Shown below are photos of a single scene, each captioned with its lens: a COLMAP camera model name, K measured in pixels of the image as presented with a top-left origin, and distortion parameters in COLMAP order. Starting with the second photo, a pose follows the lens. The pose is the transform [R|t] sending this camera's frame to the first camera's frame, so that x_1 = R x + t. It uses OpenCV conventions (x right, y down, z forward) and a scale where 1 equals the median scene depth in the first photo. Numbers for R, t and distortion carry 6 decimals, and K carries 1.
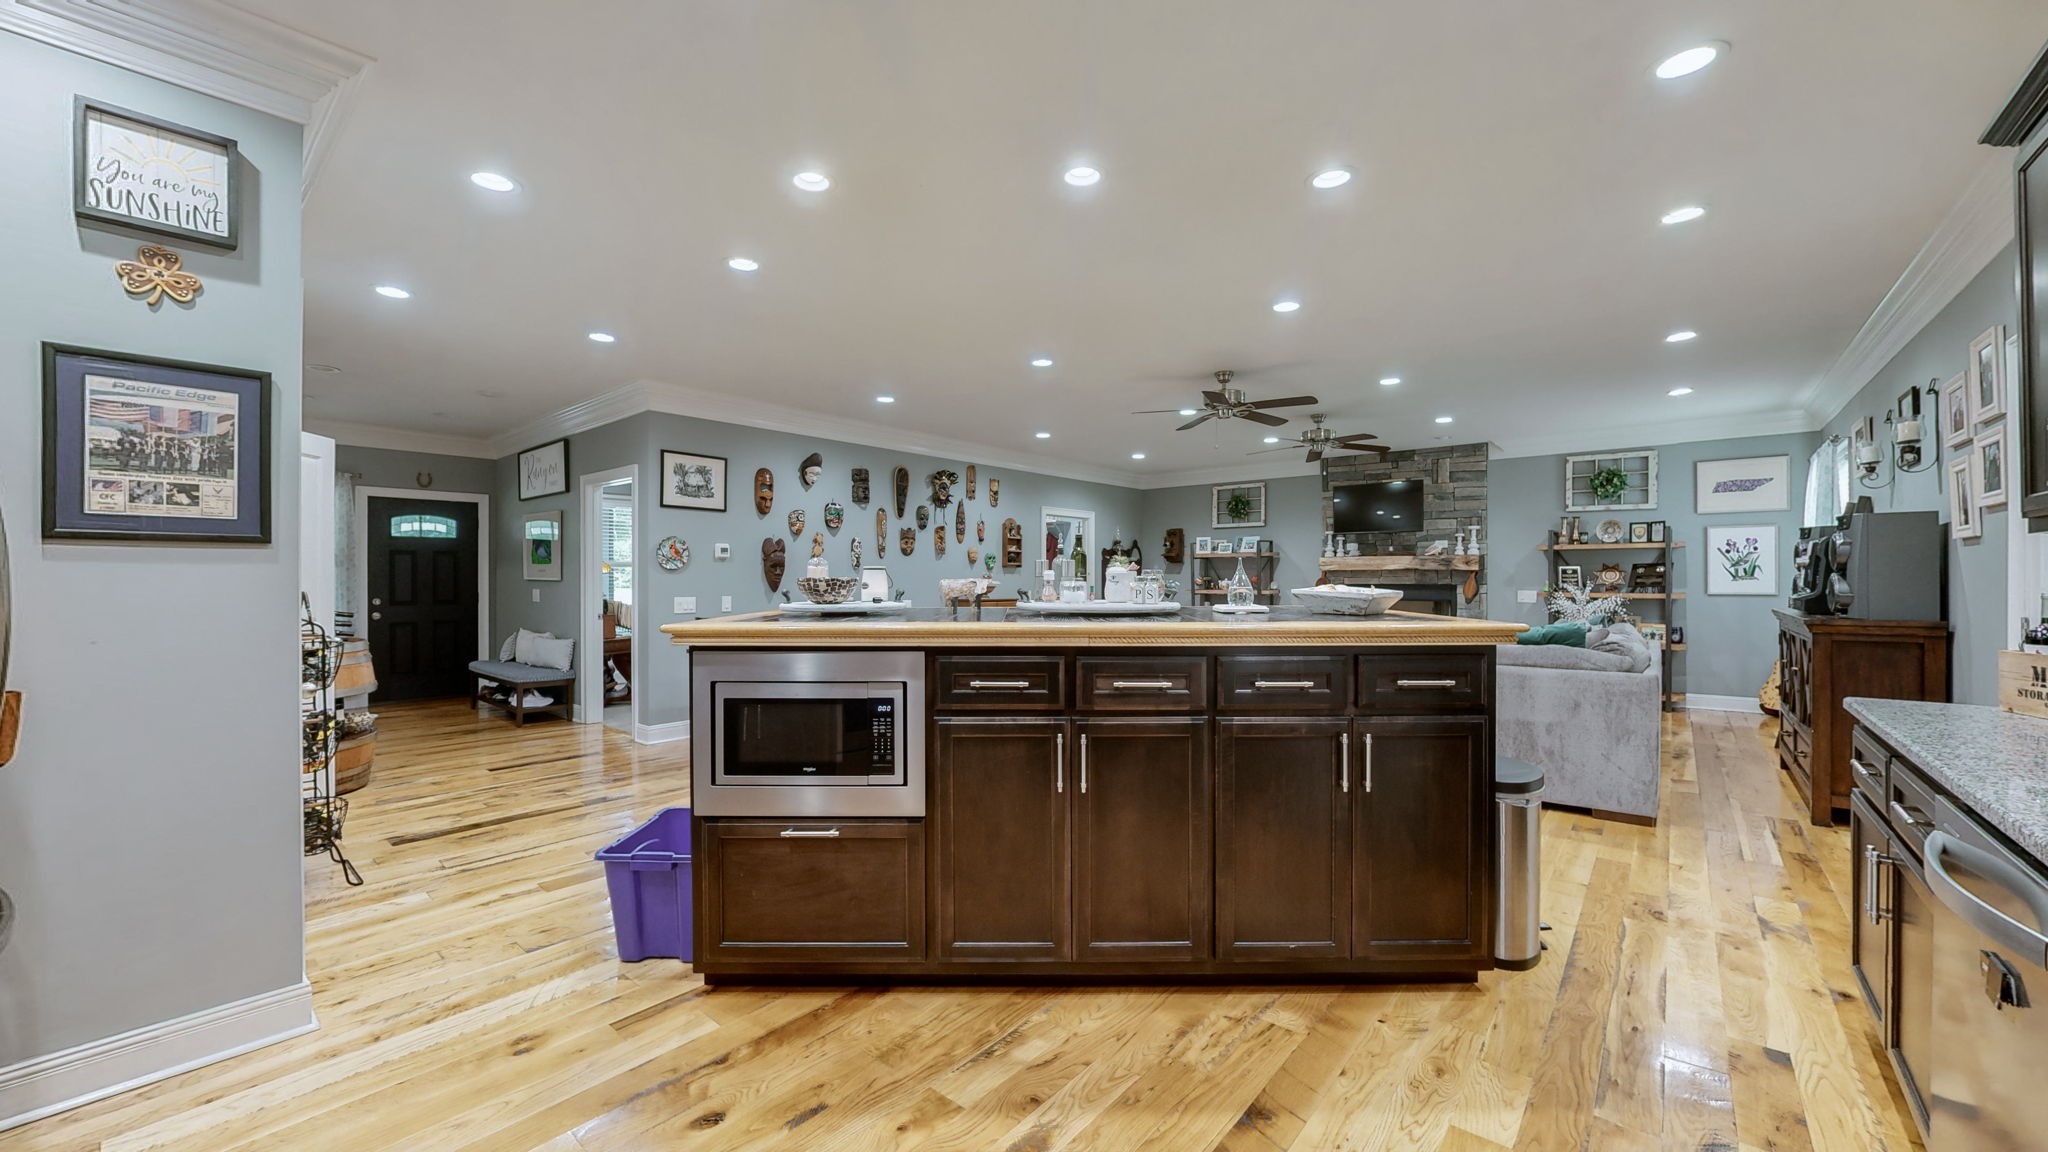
lens RADIAL K [[790.1, 0, 1024.0], [0, 790.1, 576.0], [0, 0, 1]] dist [-0.001494, -0.000117]
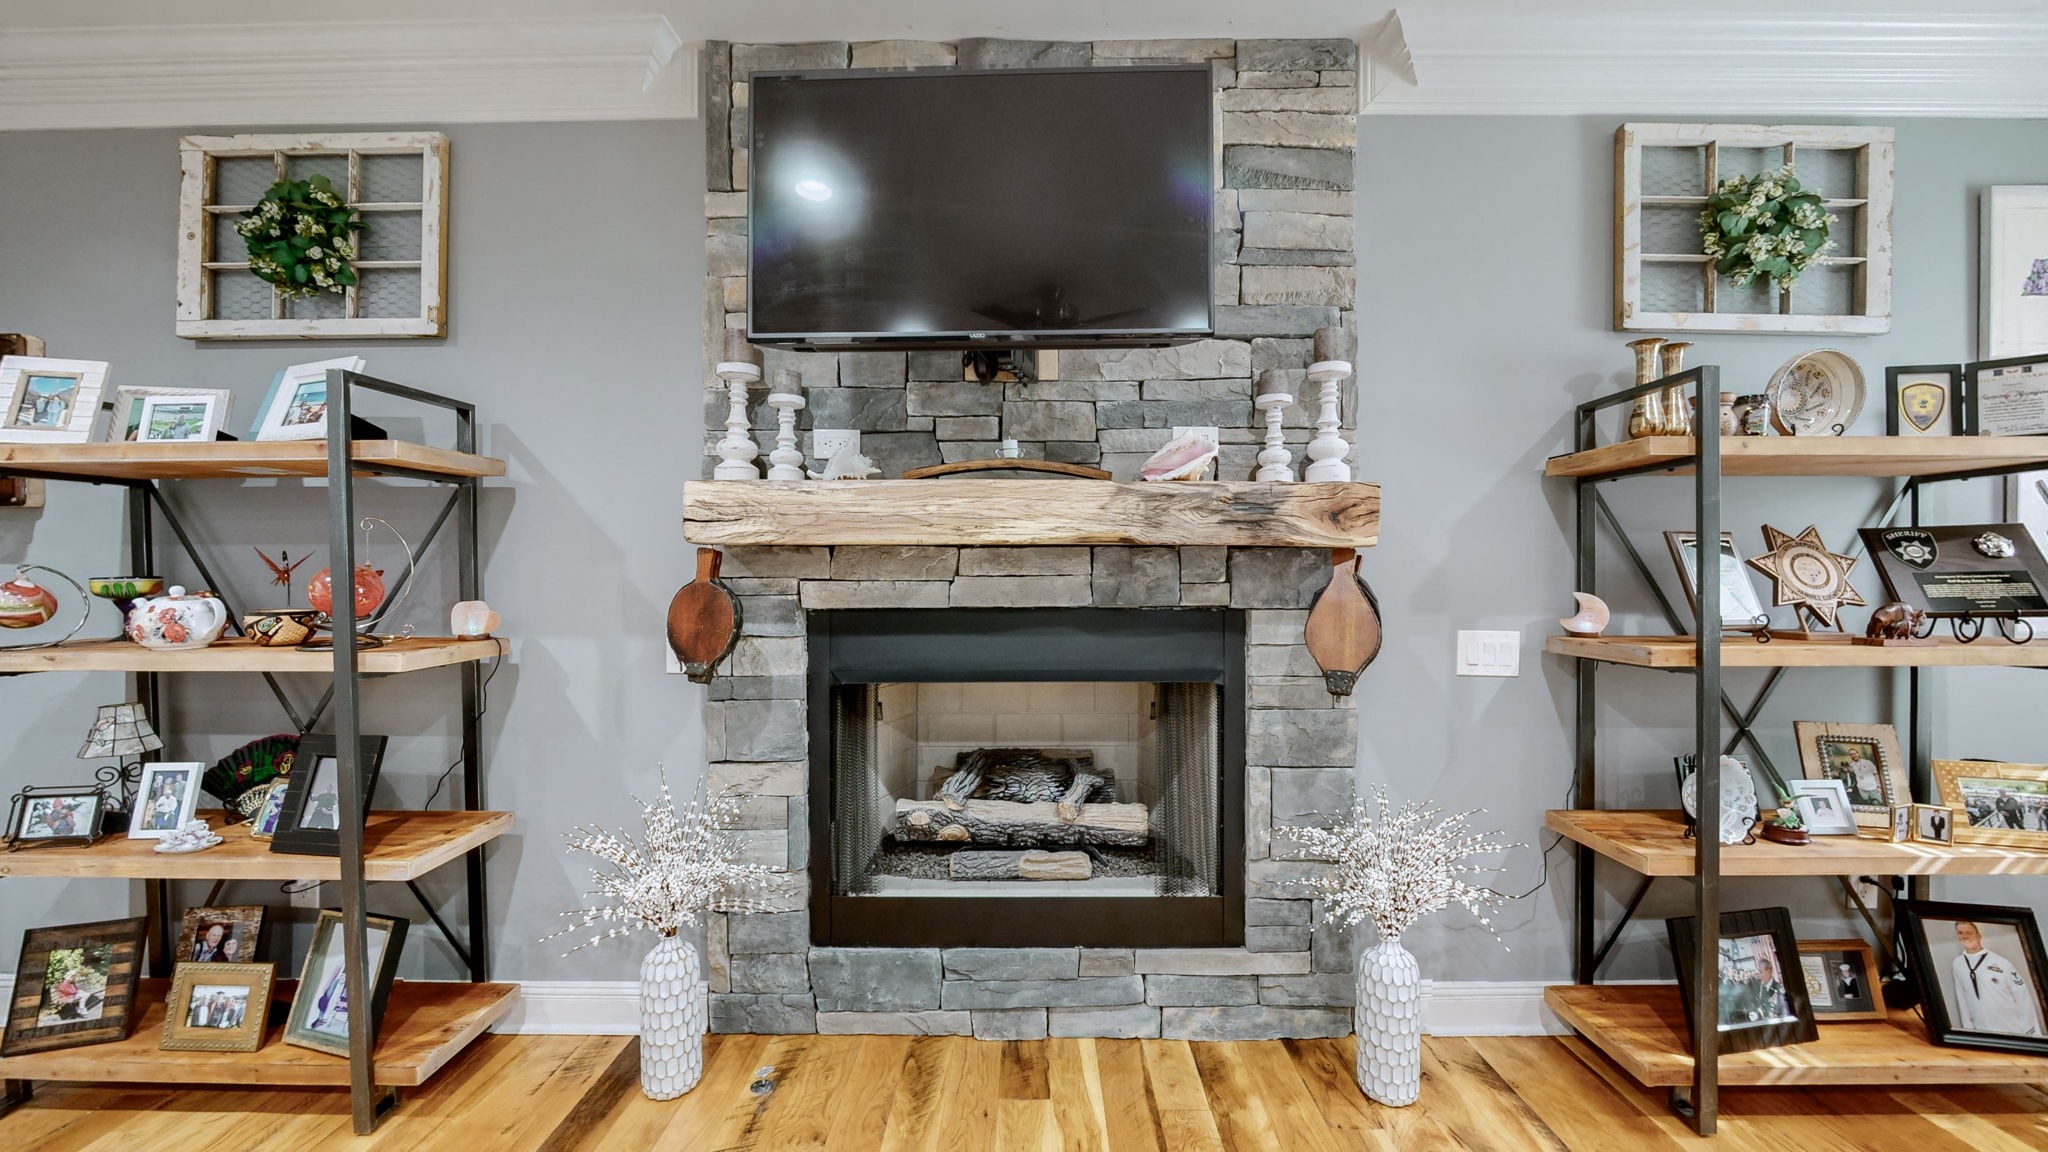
lens RADIAL K [[790.1, 0, 1024.0], [0, 790.1, 576.0], [0, 0, 1]] dist [-0.001494, -0.000117]
pose [[0.770016, 0.005416, 0.638002, 0.335283], [-0.006807, 0.999977, -0.000273, 0.001084], [-0.637988, -0.004133, 0.770035, 0.847323]]
